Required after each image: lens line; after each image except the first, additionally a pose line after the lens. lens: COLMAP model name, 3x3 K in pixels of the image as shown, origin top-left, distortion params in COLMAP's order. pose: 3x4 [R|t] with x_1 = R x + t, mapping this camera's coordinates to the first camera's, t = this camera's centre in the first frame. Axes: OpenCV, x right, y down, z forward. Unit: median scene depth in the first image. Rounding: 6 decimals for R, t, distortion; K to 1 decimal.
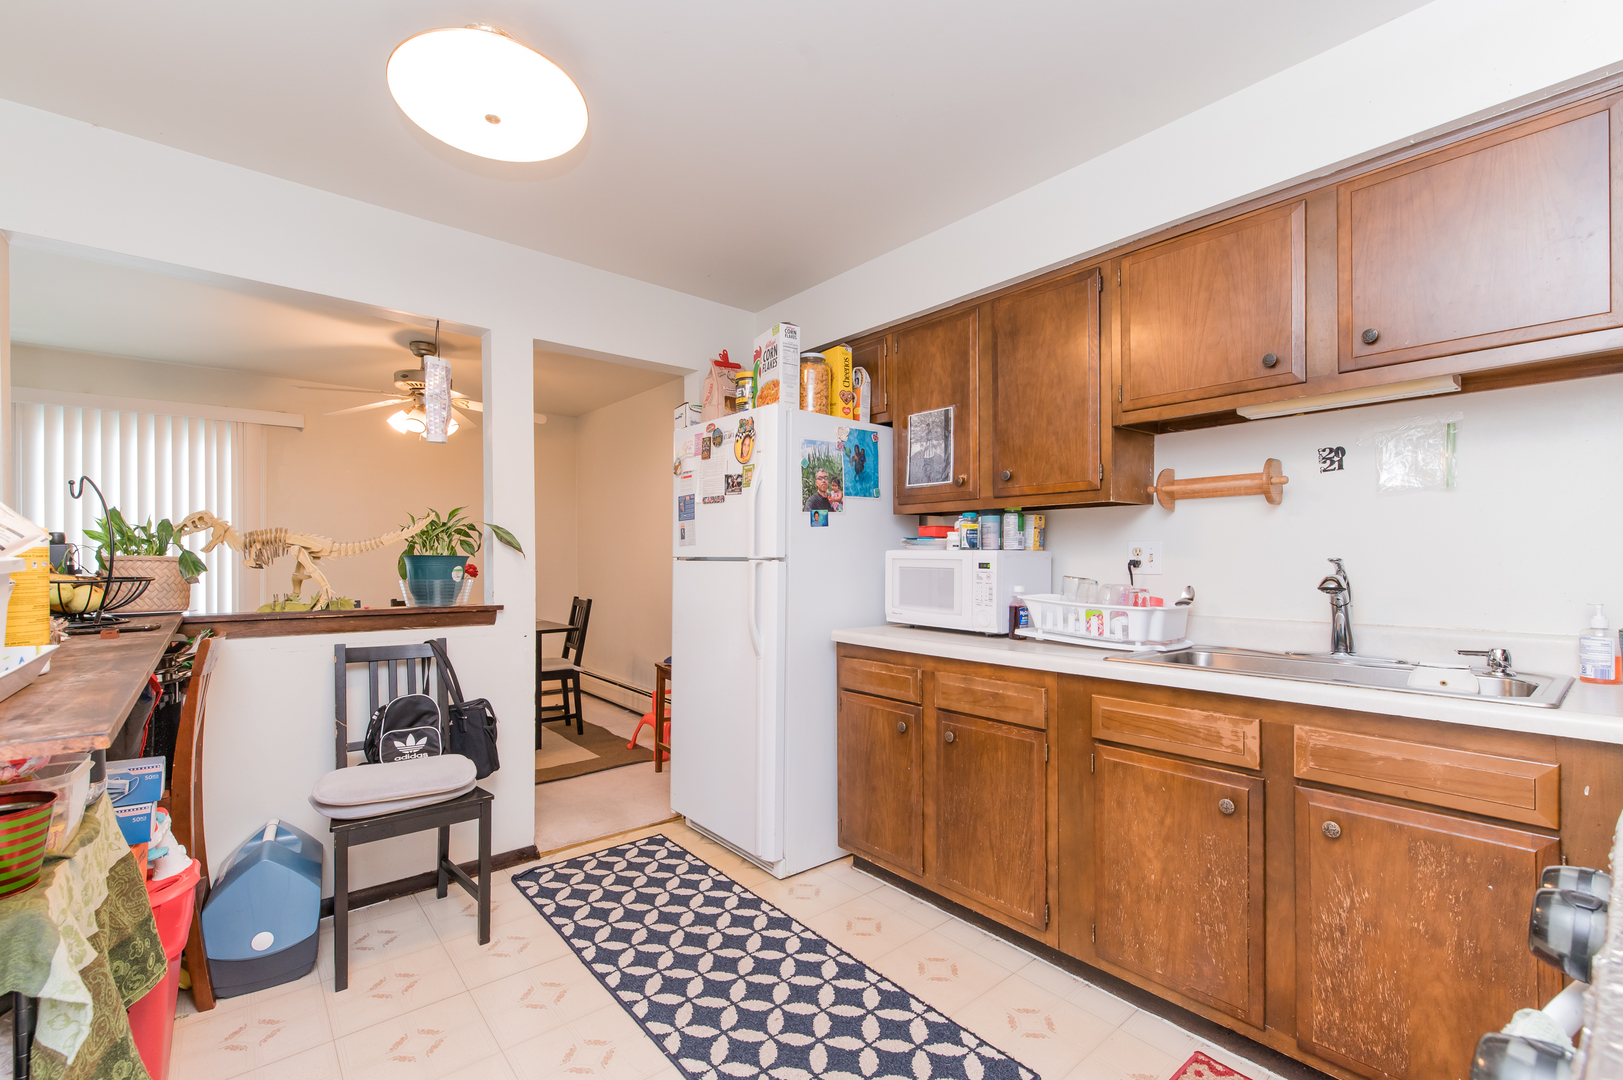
lens RADIAL K [[698.8, 0, 815.5], [0, 698.8, 565.1], [0, 0, 1]] dist [0.000619, -0.000352]
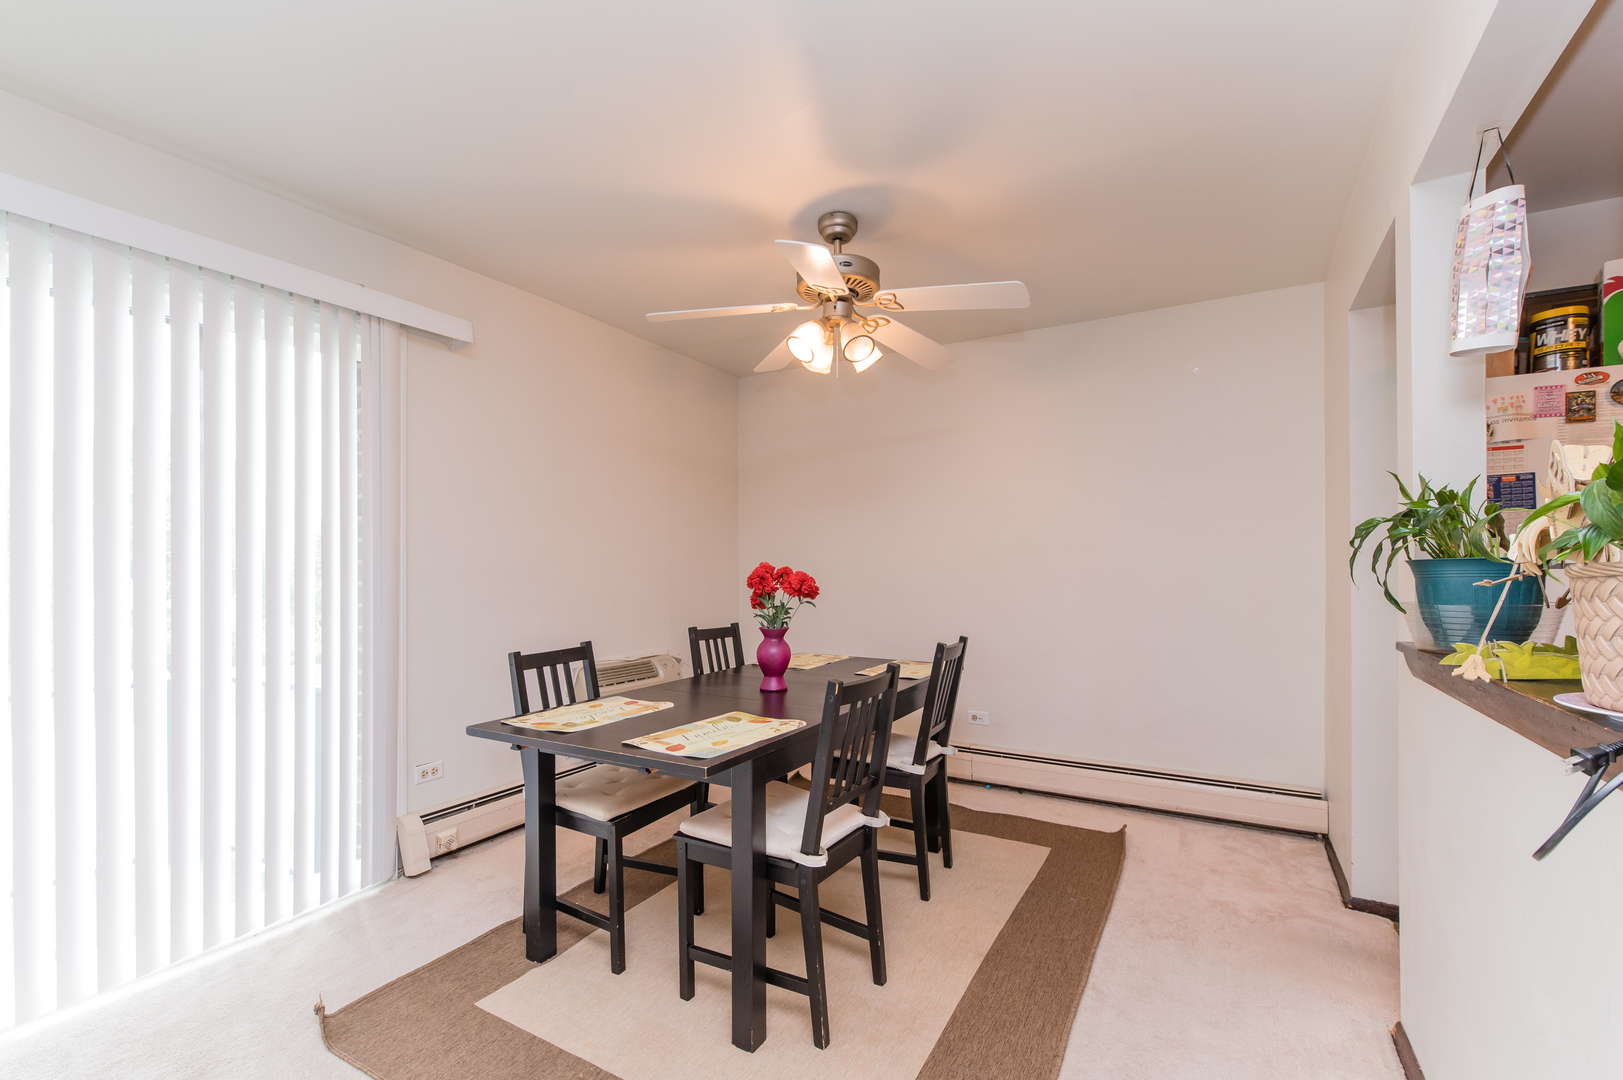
lens RADIAL K [[698.8, 0, 815.5], [0, 698.8, 565.1], [0, 0, 1]] dist [0.000619, -0.000352]
pose [[0.943462, 0.003451, 0.331462, -1.340618], [0.001422, 0.999894, -0.014458, -0.001380], [-0.331477, 0.014112, 0.943358, 0.728874]]
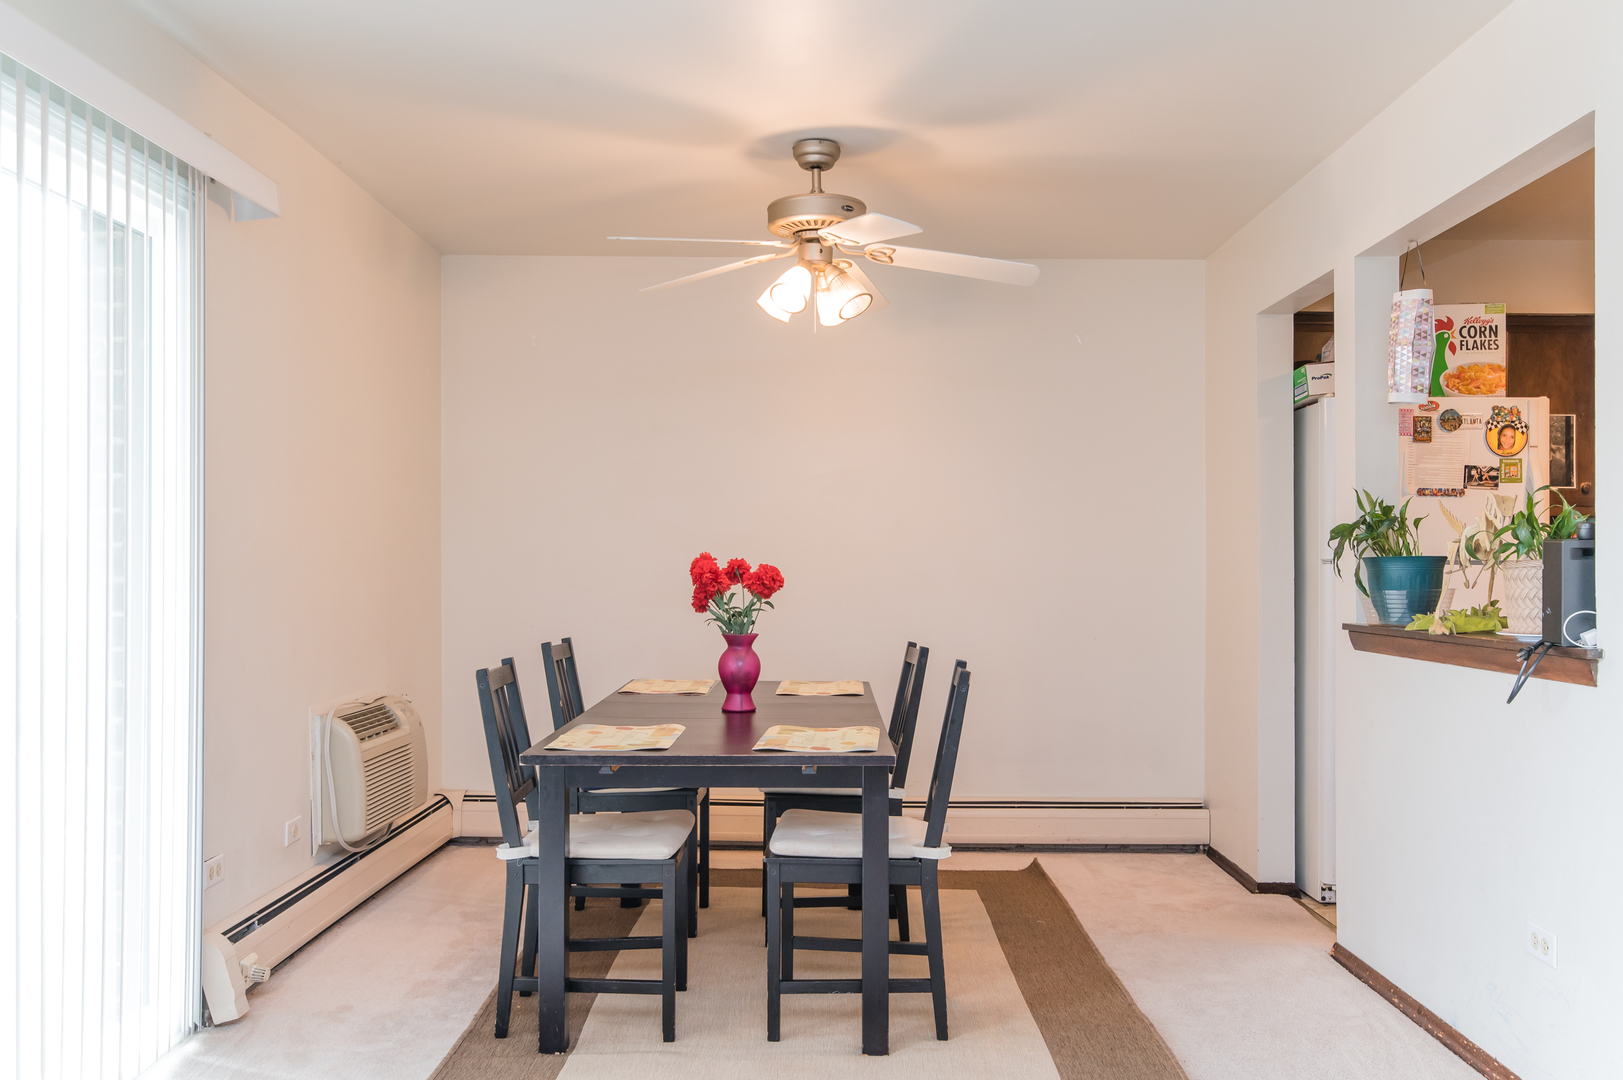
lens RADIAL K [[1387.7, 0, 811.5], [0, 1387.7, 540.0], [0, 0, 1]] dist [0.003593, 0.001282]
pose [[0.657060, 0.017637, 0.753632, -2.281908], [0.001243, 0.999700, -0.024480, 0.004952], [-0.753837, 0.017022, 0.656841, 0.565376]]
